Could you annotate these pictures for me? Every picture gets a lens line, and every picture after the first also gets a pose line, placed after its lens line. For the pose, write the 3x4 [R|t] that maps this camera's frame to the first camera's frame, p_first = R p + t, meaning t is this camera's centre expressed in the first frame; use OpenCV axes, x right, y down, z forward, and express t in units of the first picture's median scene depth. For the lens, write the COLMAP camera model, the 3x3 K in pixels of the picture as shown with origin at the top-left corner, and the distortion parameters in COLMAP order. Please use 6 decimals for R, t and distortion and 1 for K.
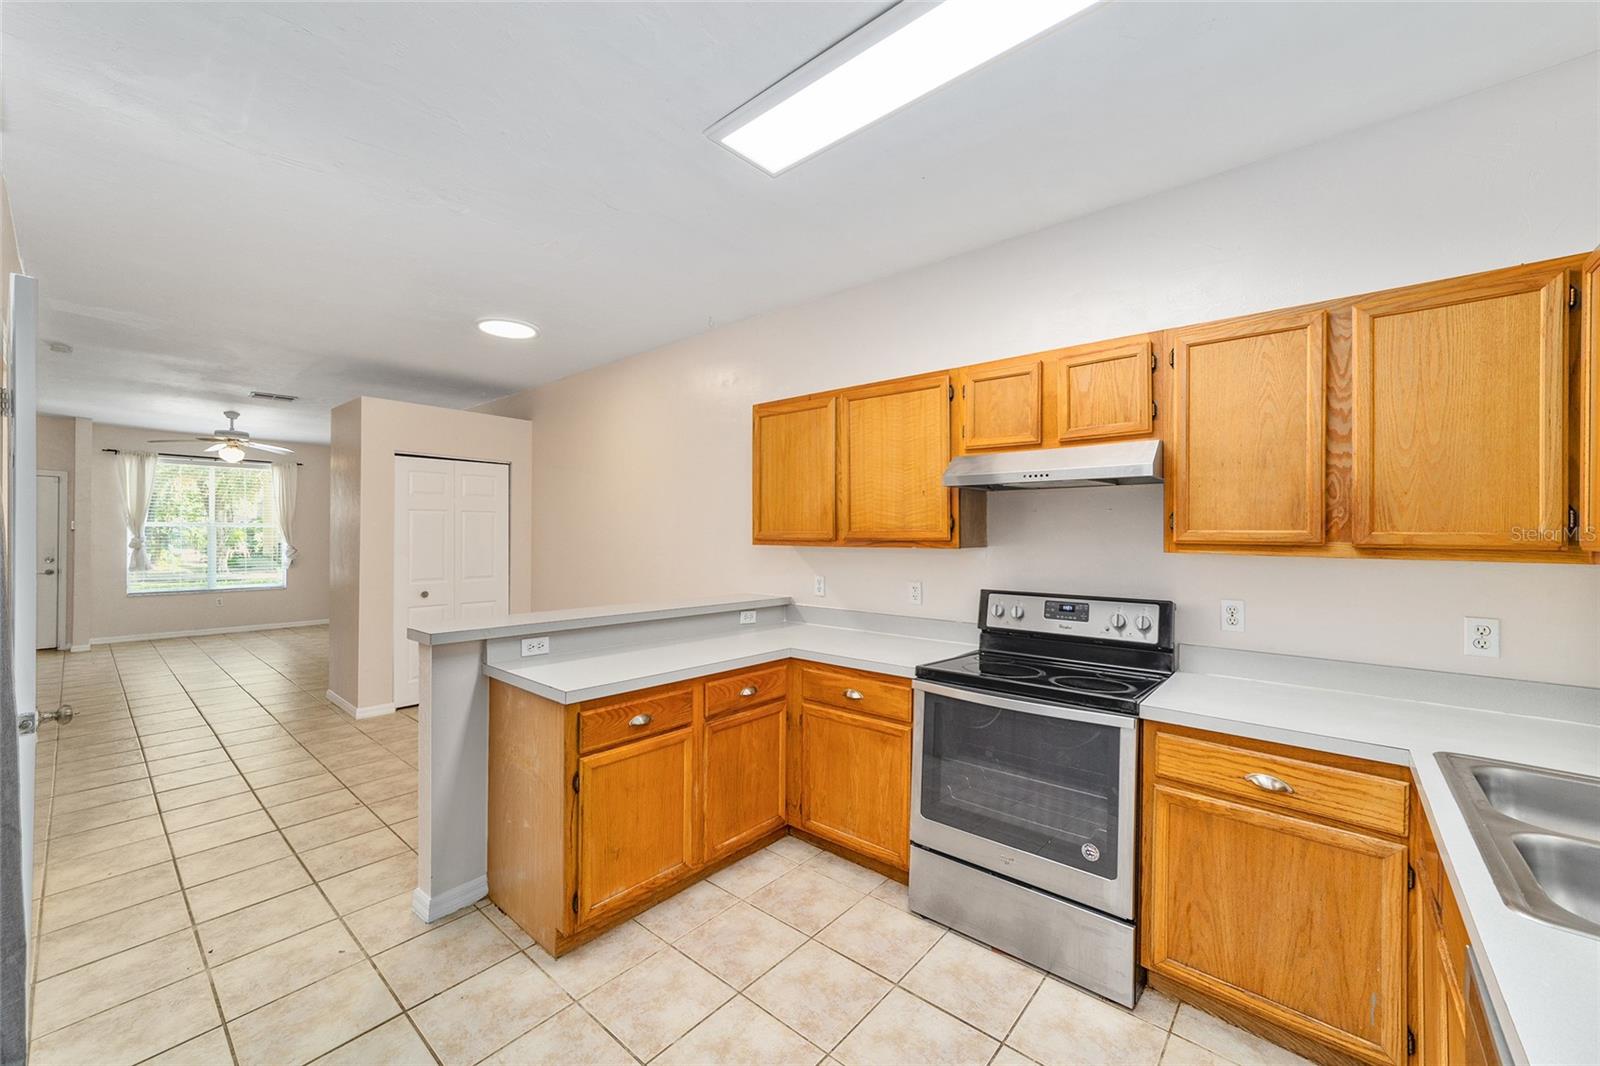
lens RADIAL K [[615.4, 0, 798.0], [0, 615.4, 531.1], [0, 0, 1]] dist [-0.003565, 0.003436]
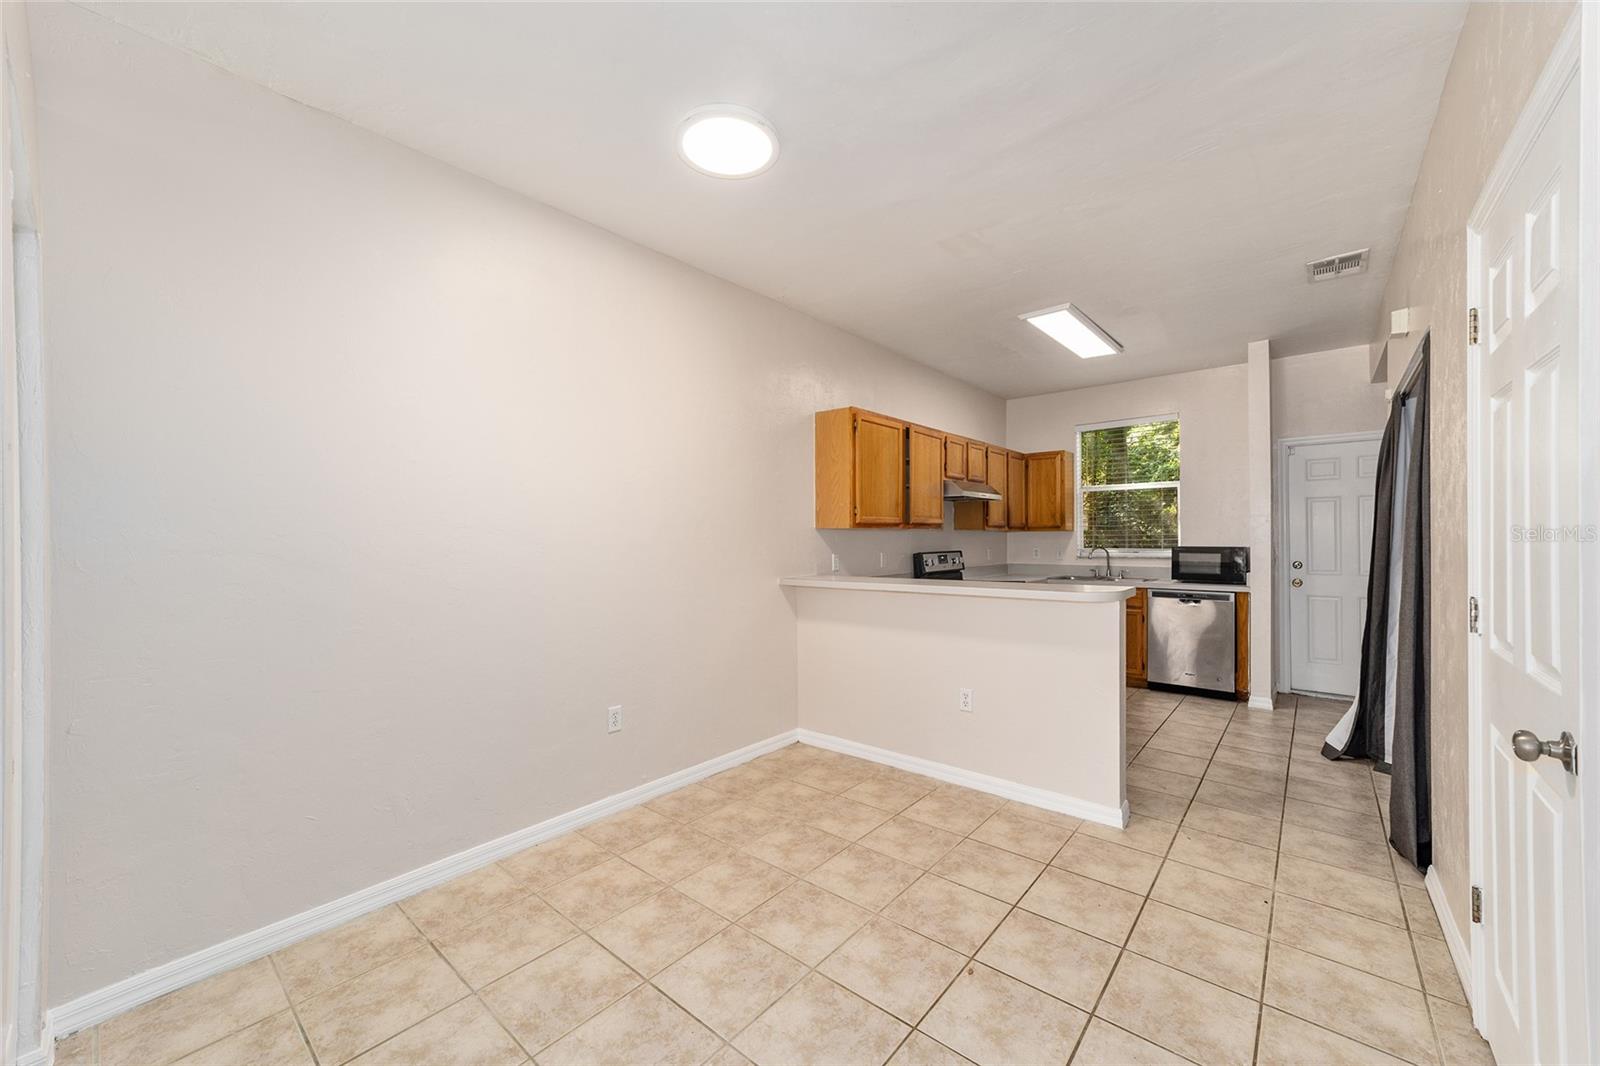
lens RADIAL K [[615.4, 0, 807.2], [0, 615.4, 536.6], [0, 0, 1]] dist [-0.003565, 0.003436]
pose [[-0.004359, -0.001983, 0.999989, -1.321038], [0.004767, 0.999987, 0.002004, 0.025636], [-0.999979, 0.004775, -0.004349, 1.227018]]
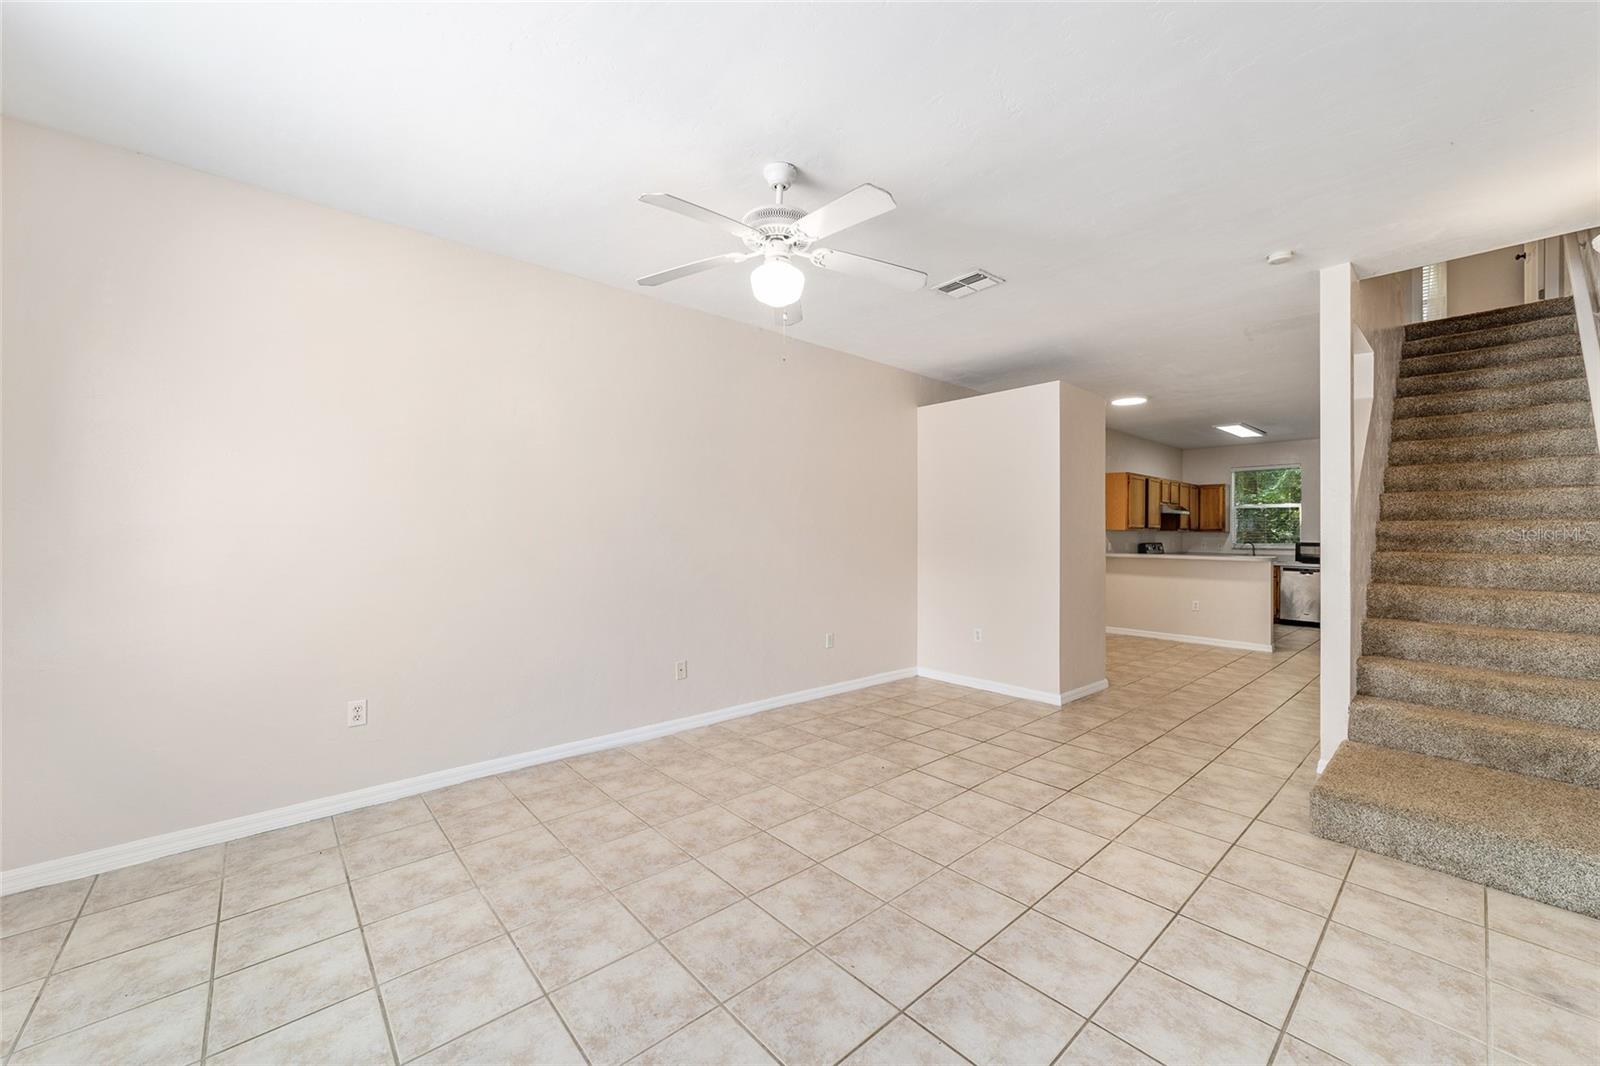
lens RADIAL K [[615.4, 0, 804.3], [0, 615.4, 529.5], [0, 0, 1]] dist [-0.003565, 0.003436]
pose [[0.134298, 0.002304, 0.990938, -2.380074], [-0.005876, 0.999982, -0.001529, 0.021472], [-0.990924, -0.005617, 0.134309, 1.861278]]
